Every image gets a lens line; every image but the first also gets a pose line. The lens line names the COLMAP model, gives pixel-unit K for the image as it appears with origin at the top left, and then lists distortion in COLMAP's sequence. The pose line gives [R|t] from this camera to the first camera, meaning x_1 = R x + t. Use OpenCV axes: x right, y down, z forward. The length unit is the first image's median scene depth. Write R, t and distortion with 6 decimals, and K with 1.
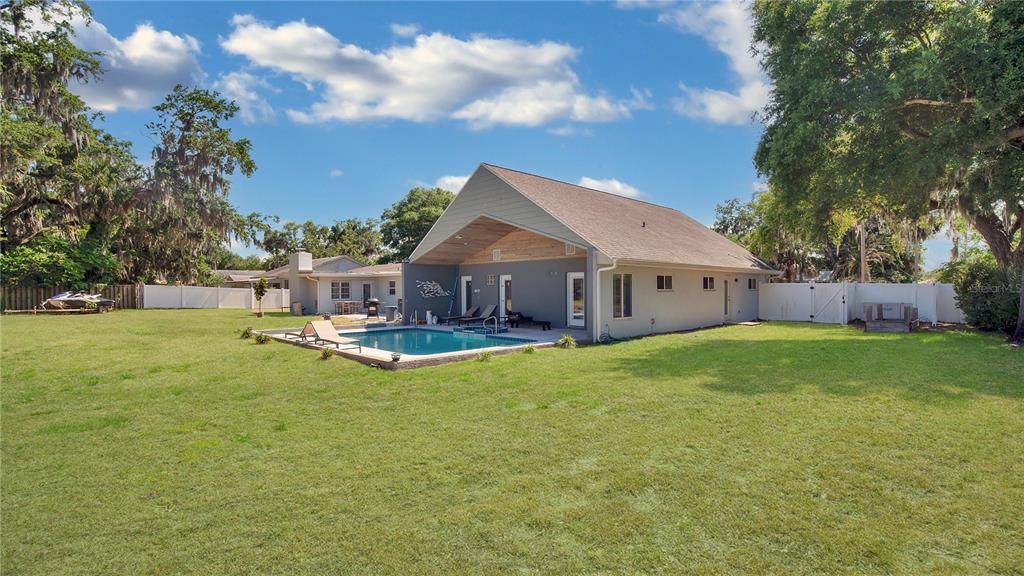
lens RADIAL K [[480.3, 0, 511.3], [0, 480.3, 287.6], [0, 0, 1]] dist [-0.016127, 0.000219]
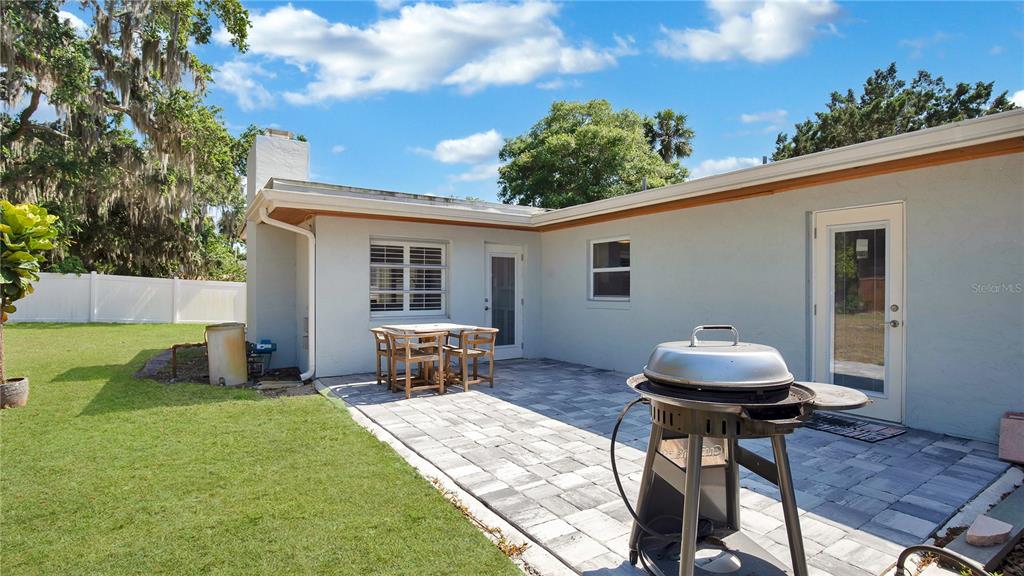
lens RADIAL K [[480.3, 0, 510.7], [0, 480.3, 291.3], [0, 0, 1]] dist [-0.016127, 0.000219]
pose [[0.983158, 0.007569, -0.182602, -0.199470], [-0.007794, 0.999969, -0.000515, 0.009639], [0.182592, 0.001930, 0.983187, 0.592403]]
